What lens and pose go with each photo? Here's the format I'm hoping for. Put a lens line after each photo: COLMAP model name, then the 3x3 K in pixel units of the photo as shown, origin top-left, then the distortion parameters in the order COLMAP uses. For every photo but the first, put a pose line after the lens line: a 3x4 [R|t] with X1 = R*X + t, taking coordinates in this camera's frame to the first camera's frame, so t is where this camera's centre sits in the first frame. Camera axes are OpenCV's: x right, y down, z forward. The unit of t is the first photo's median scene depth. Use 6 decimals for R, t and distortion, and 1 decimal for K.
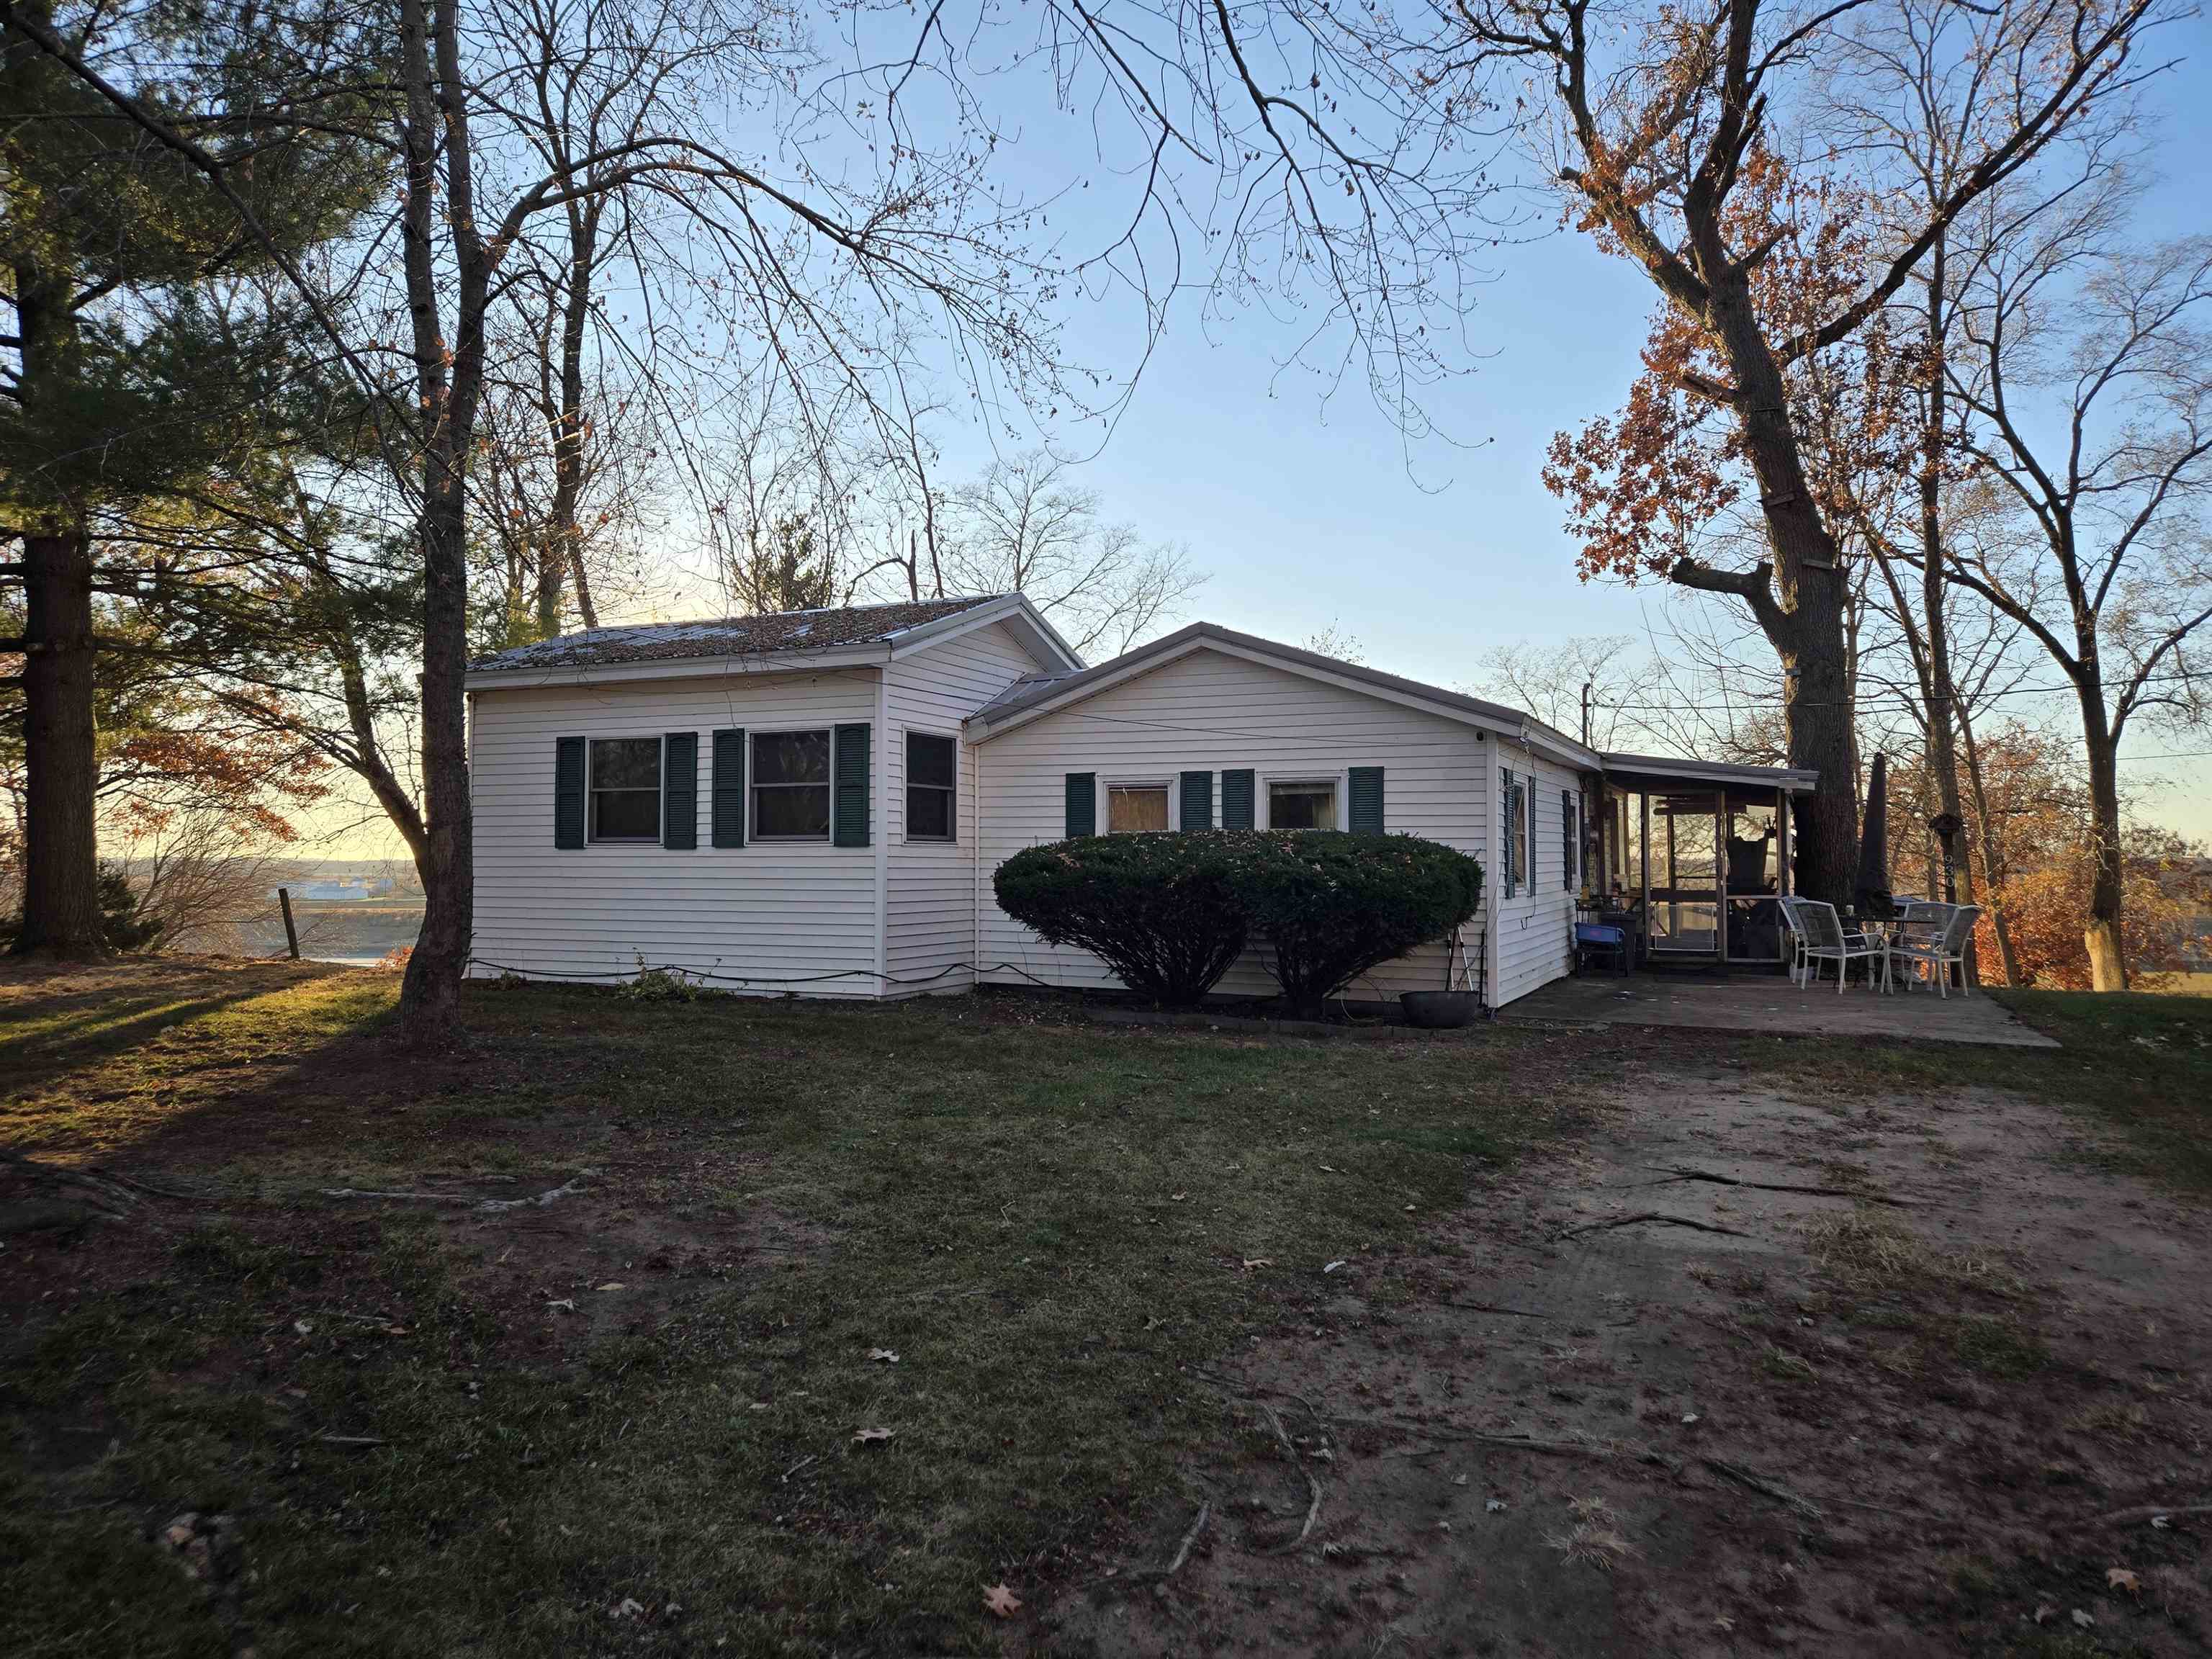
lens RADIAL K [[1468.6, 0, 1100.7], [0, 1468.6, 841.8], [0, 0, 1]] dist [0.053629, -0.019181]
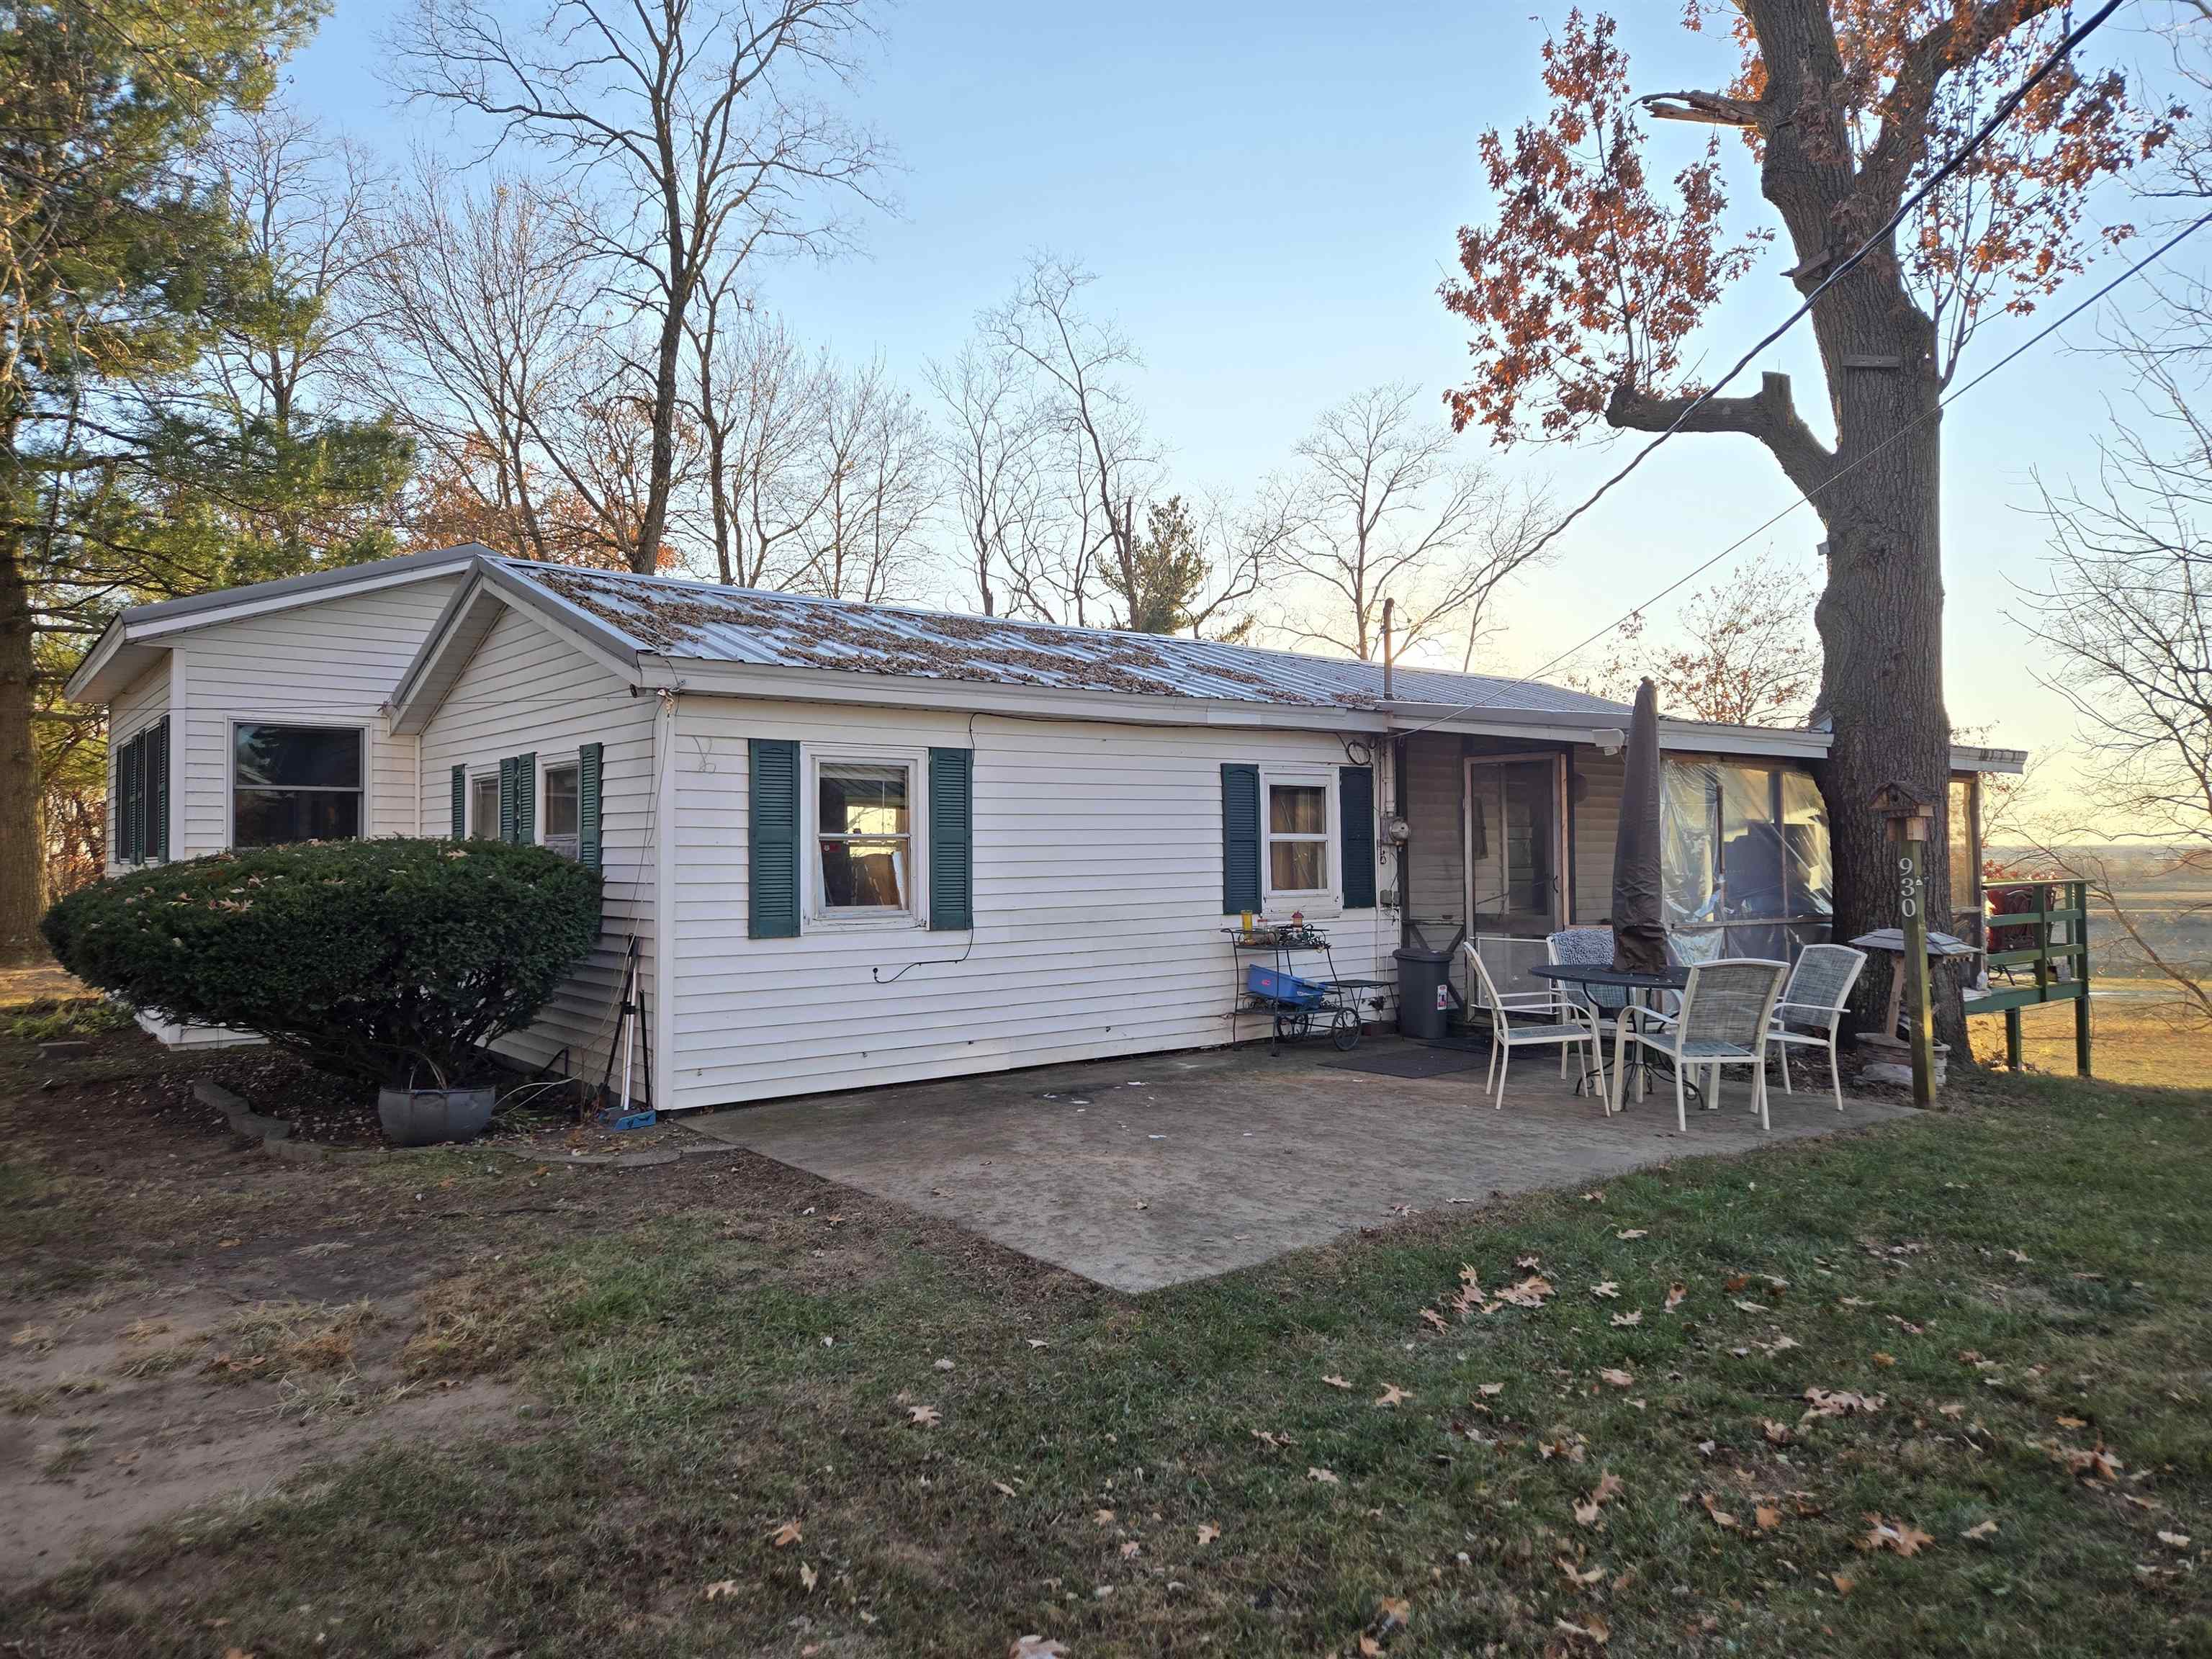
lens RADIAL K [[1468.6, 0, 1098.2], [0, 1468.6, 828.6], [0, 0, 1]] dist [0.053629, -0.019181]
pose [[0.886390, -0.015578, -0.462678, 0.671214], [0.013863, 0.999879, -0.007106, -0.003094], [0.462733, -0.000116, 0.886498, 0.470899]]
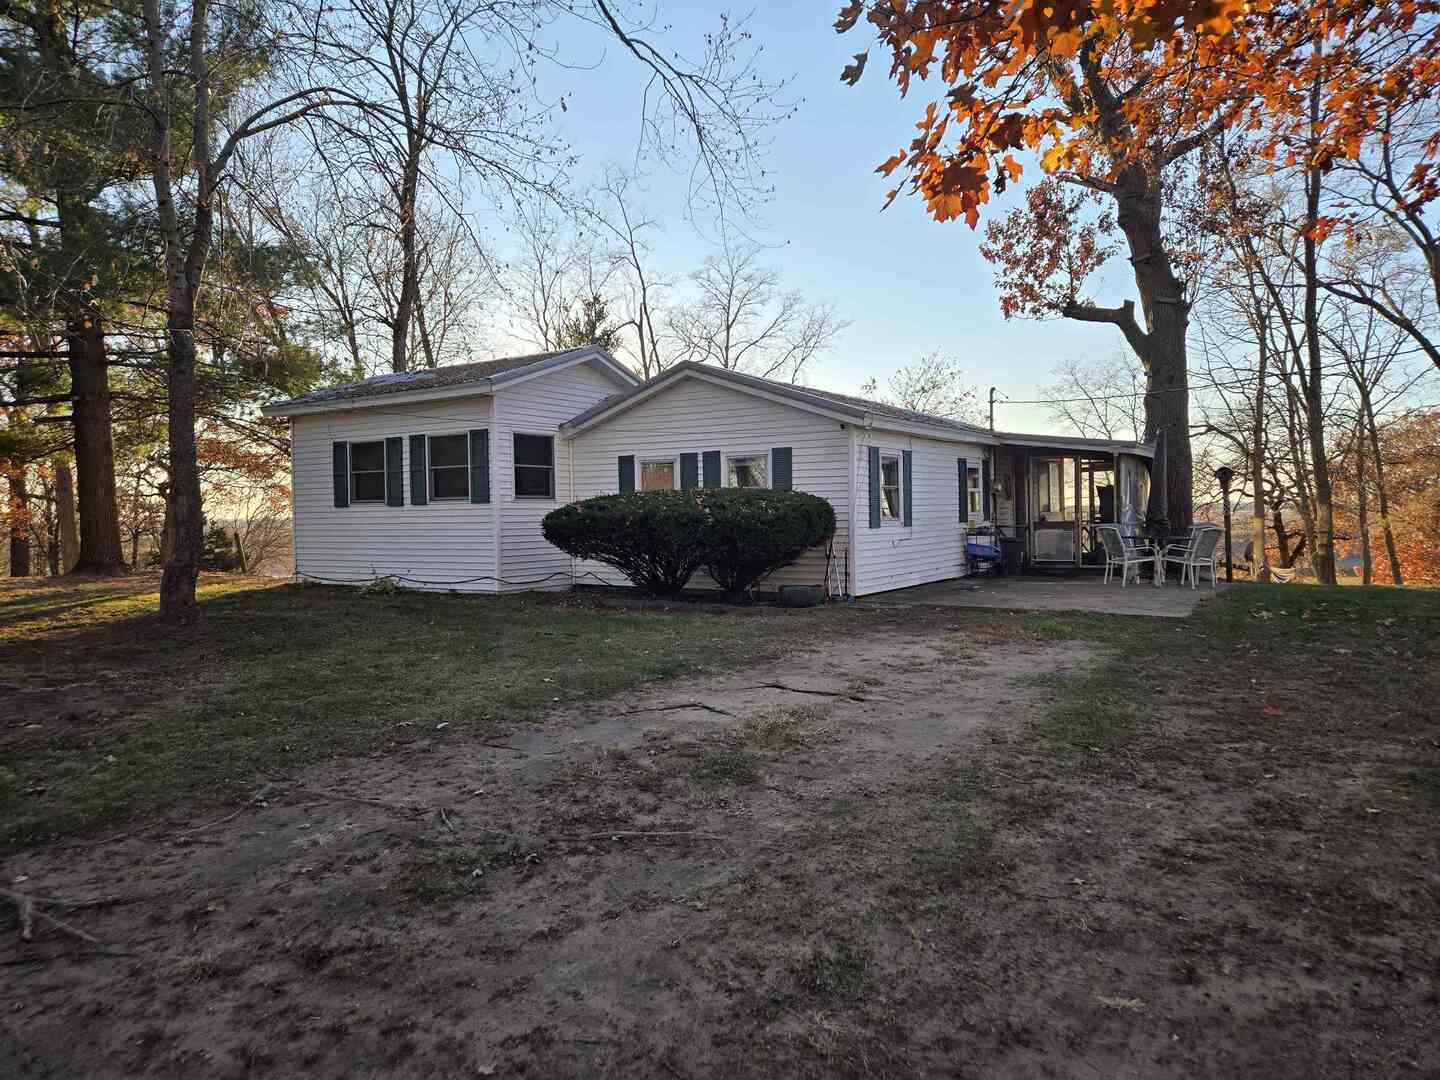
lens RADIAL K [[956.1, 0, 711.6], [0, 956.1, 541.7], [0, 0, 1]] dist [0.053629, -0.019181]
pose [[0.988517, -0.012641, -0.150582, 0.246214], [0.019226, 0.998917, 0.042358, 0.005863], [0.149883, -0.044767, 0.987690, -0.043285]]
